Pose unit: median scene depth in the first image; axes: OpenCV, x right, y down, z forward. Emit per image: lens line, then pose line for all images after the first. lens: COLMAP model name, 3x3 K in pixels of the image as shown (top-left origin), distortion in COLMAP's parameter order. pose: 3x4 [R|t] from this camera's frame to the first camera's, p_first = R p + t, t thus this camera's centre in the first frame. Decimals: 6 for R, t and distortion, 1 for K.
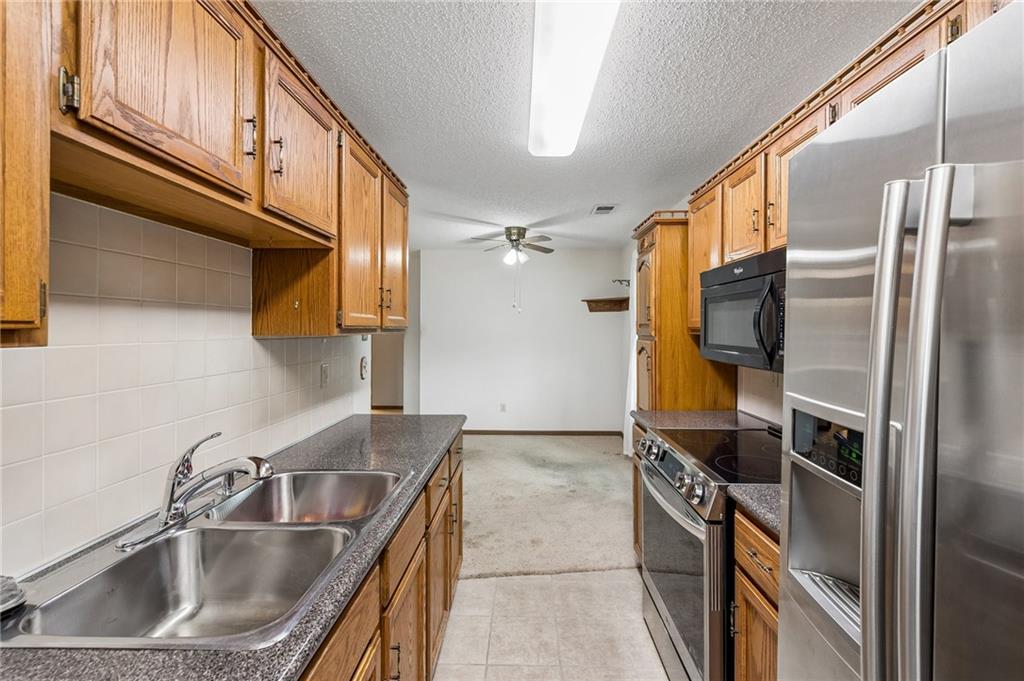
lens RADIAL K [[433.8, 0, 513.0], [0, 433.8, 329.0], [0, 0, 1]] dist [0.000423, -0.000004]
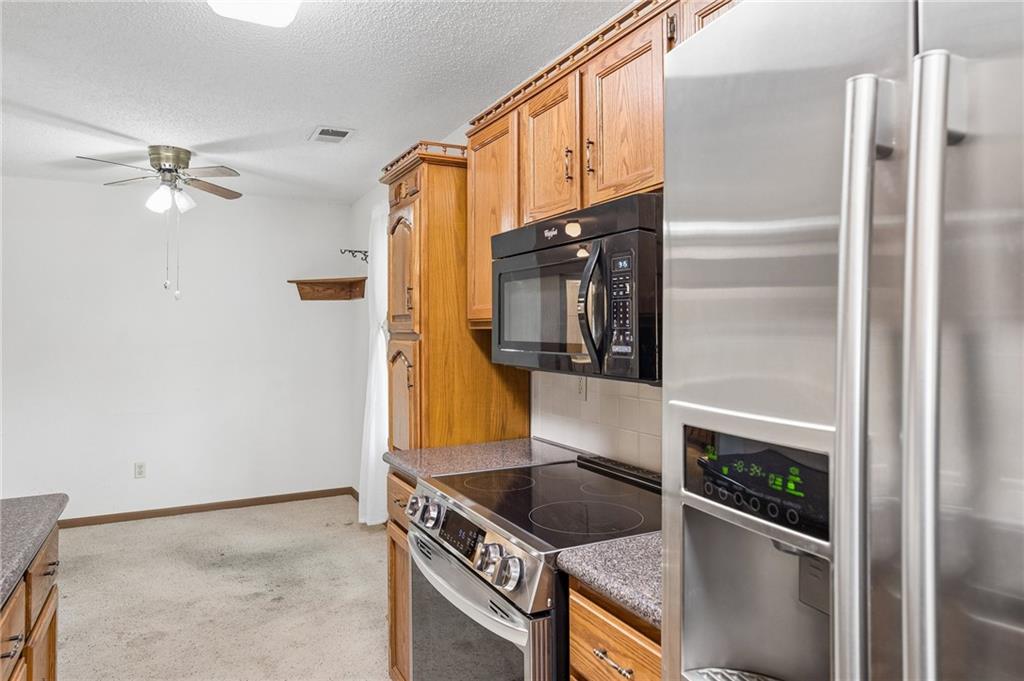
lens RADIAL K [[651.8, 0, 511.7], [0, 651.8, 309.7], [0, 0, 1]] dist [-0.001593, 0.001152]
pose [[0.876293, 0.008207, 0.481709, -0.021941], [0.007224, 0.999519, -0.030172, 0.012352], [-0.481725, 0.029919, 0.875812, 0.085559]]
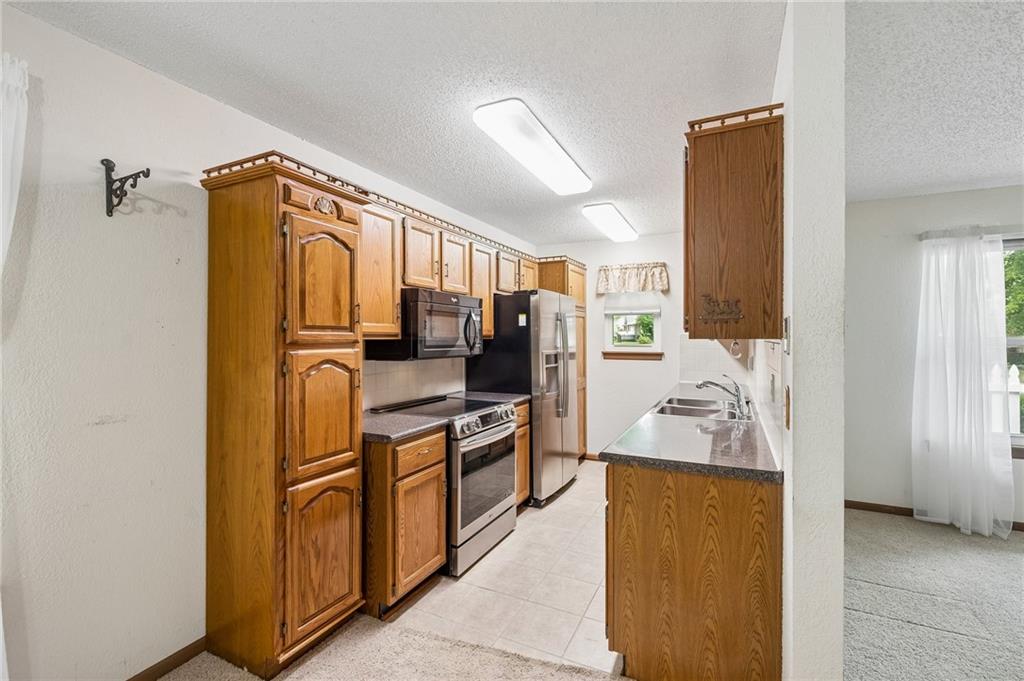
lens RADIAL K [[442.9, 0, 512.0], [0, 442.9, 340.5], [0, 0, 1]] dist [-0.001689, -0.000005]
pose [[-0.908117, -0.002585, 0.418708, -0.288674], [-0.000348, 0.999985, 0.005417, 0.007505], [-0.418716, 0.004774, -0.908105, 1.779026]]
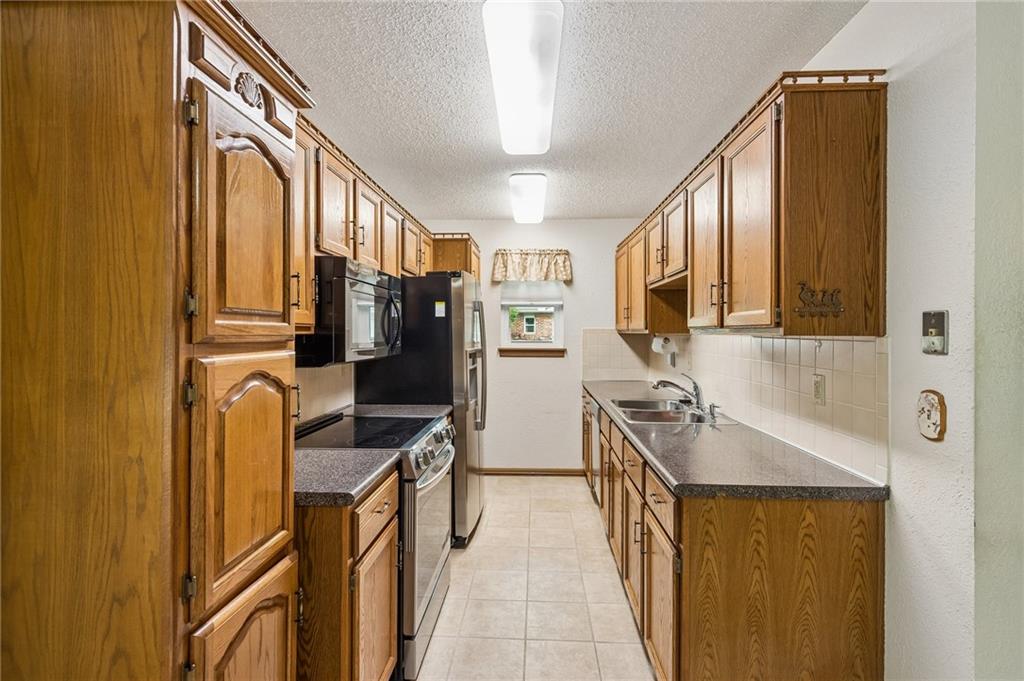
lens RADIAL K [[478.3, 0, 512.4], [0, 478.3, 333.7], [0, 0, 1]] dist [0.000617, 0.000108]
pose [[-0.999654, -0.004973, 0.025828, 0.092558], [-0.004913, 0.999985, 0.002413, 0.006480], [-0.025839, 0.002285, -0.999663, 1.654773]]
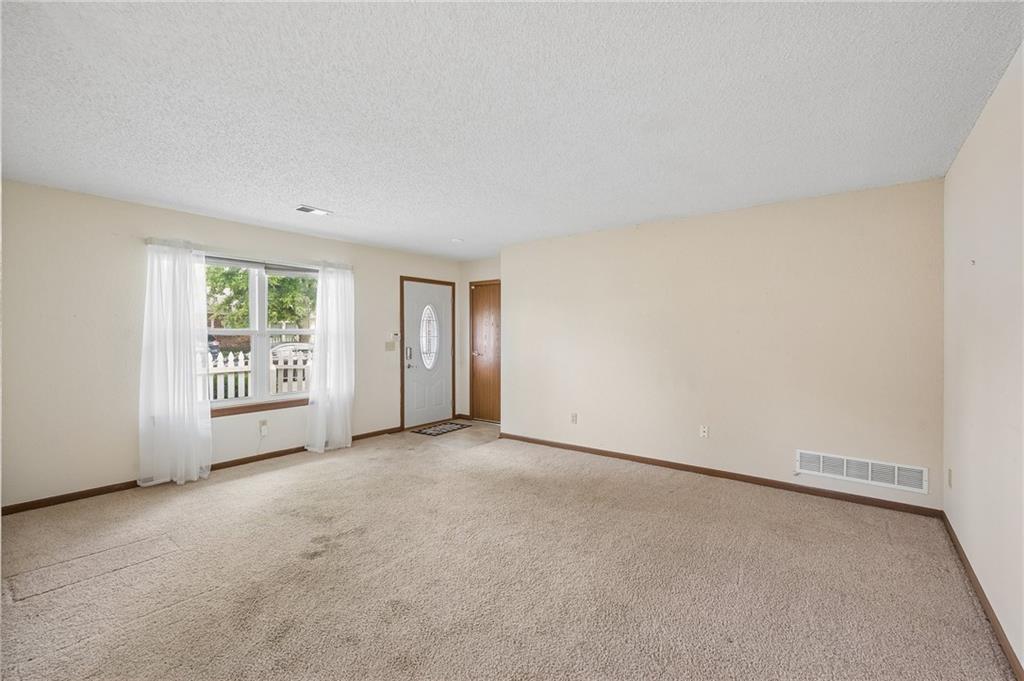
lens RADIAL K [[443.9, 0, 510.6], [0, 443.9, 336.7], [0, 0, 1]] dist [0.000260, -0.000021]
pose [[-0.592798, 0.001997, -0.805349, -0.358775], [0.000769, 0.999998, 0.001913, 0.033197], [0.805351, 0.000515, -0.592798, 1.997478]]
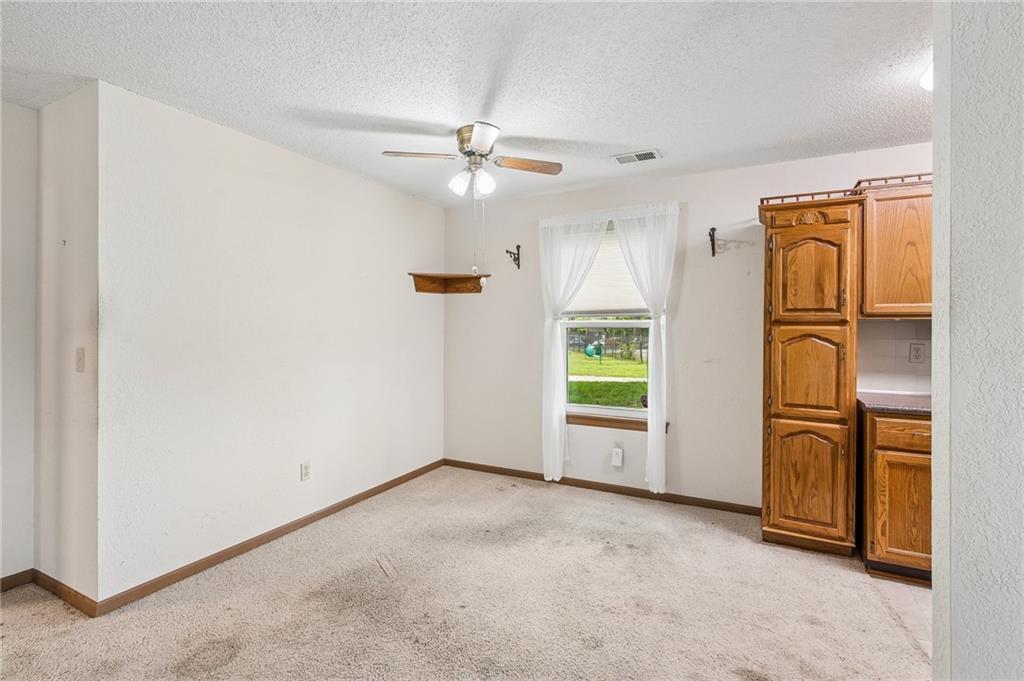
lens RADIAL K [[470.3, 0, 516.2], [0, 470.3, 325.5], [0, 0, 1]] dist [-0.000755, -0.000071]
pose [[0.436663, -0.000154, 0.899625, -0.985329], [-0.003502, 0.999992, 0.001871, 0.027035], [-0.899618, -0.003968, 0.436659, 1.321823]]
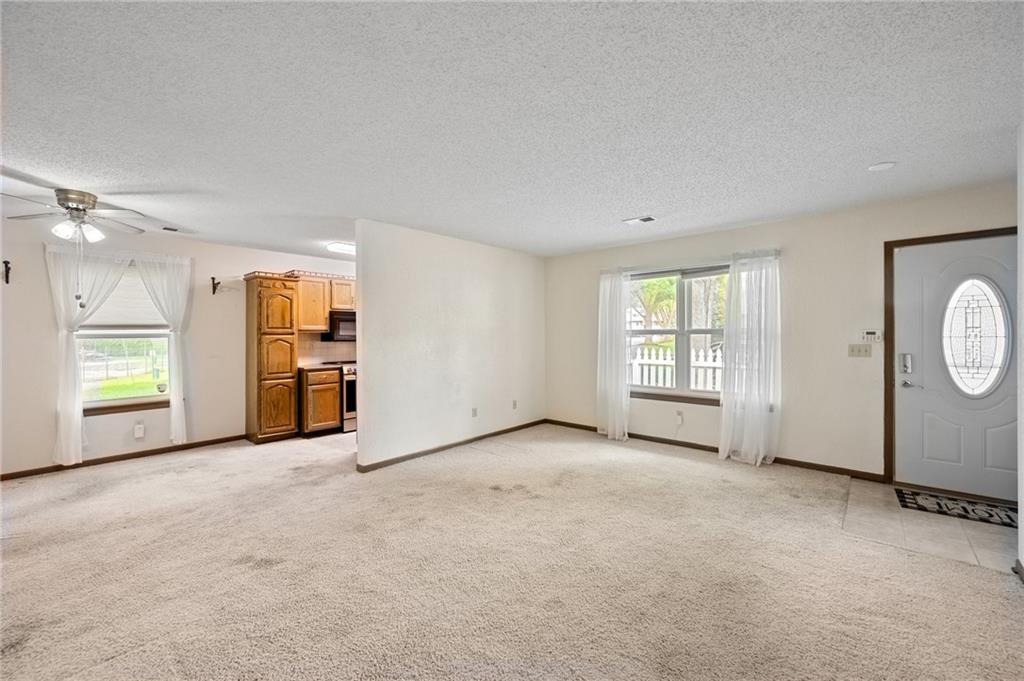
lens RADIAL K [[413.7, 0, 516.0], [0, 413.7, 335.1], [0, 0, 1]] dist [0.000209, -0.000071]
pose [[-0.763754, -0.000249, 0.645507, -1.992382], [0.003313, 0.999985, 0.004306, 0.020924], [-0.645499, 0.005427, -0.763742, 2.035300]]
